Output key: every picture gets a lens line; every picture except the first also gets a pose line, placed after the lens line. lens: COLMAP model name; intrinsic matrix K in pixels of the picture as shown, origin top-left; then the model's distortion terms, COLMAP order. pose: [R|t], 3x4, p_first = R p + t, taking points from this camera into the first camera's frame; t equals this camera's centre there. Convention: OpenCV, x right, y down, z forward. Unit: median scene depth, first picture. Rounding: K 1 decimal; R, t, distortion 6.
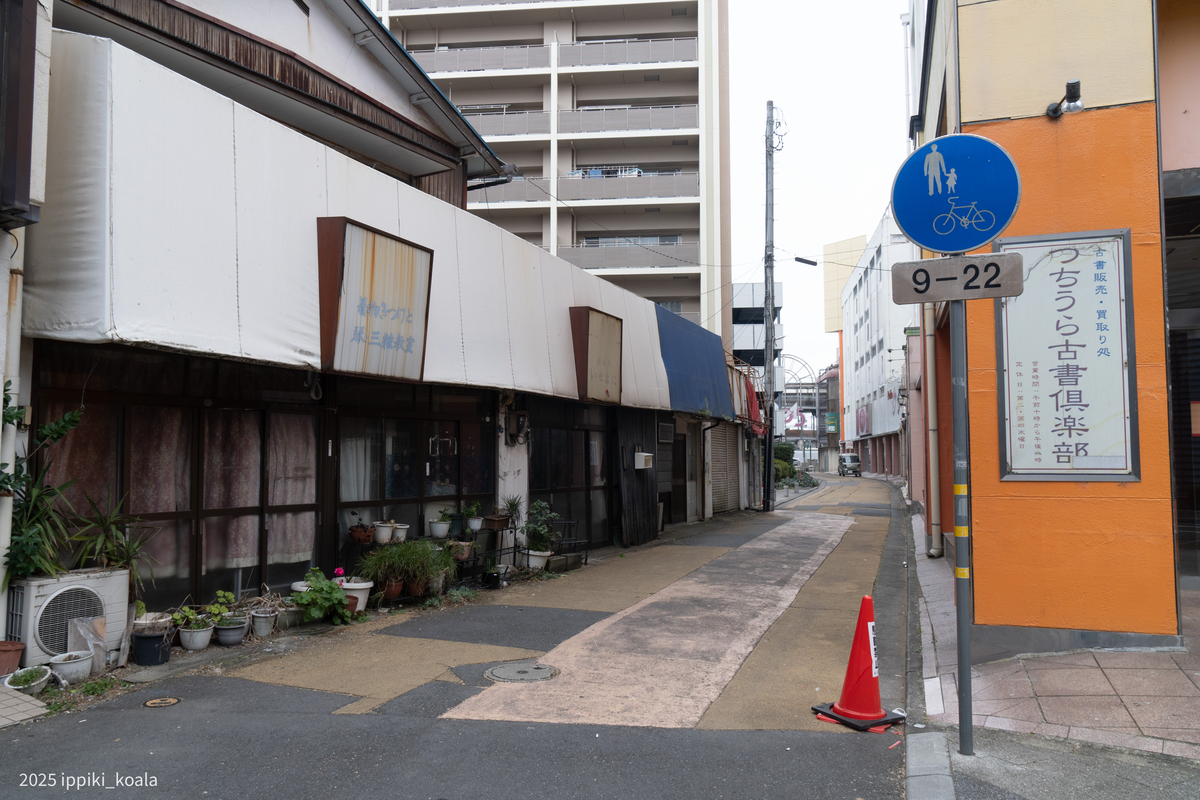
lens RADIAL K [[820.0, 0, 597.8], [0, 820.0, 402.5], [0, 0, 1]] dist [0.003681, 0.000191]
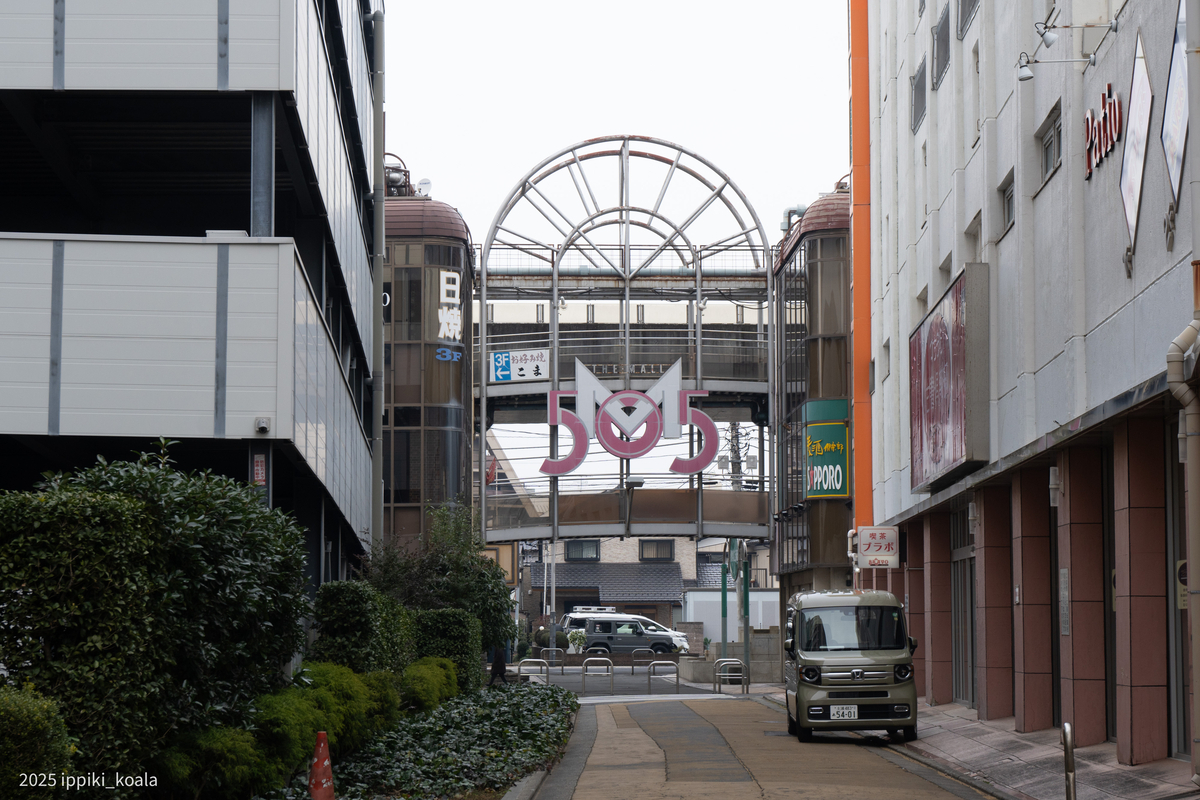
lens RADIAL K [[2803.9, 0, 600.2], [0, 2803.9, 399.9], [0, 0, 1]] dist [-0.067827, 0.000000]
pose [[0.986094, 0.009571, 0.165914, 0.105481], [-0.007536, 0.999889, -0.012889, 0.020463], [-0.166018, 0.011459, 0.986056, 0.297628]]
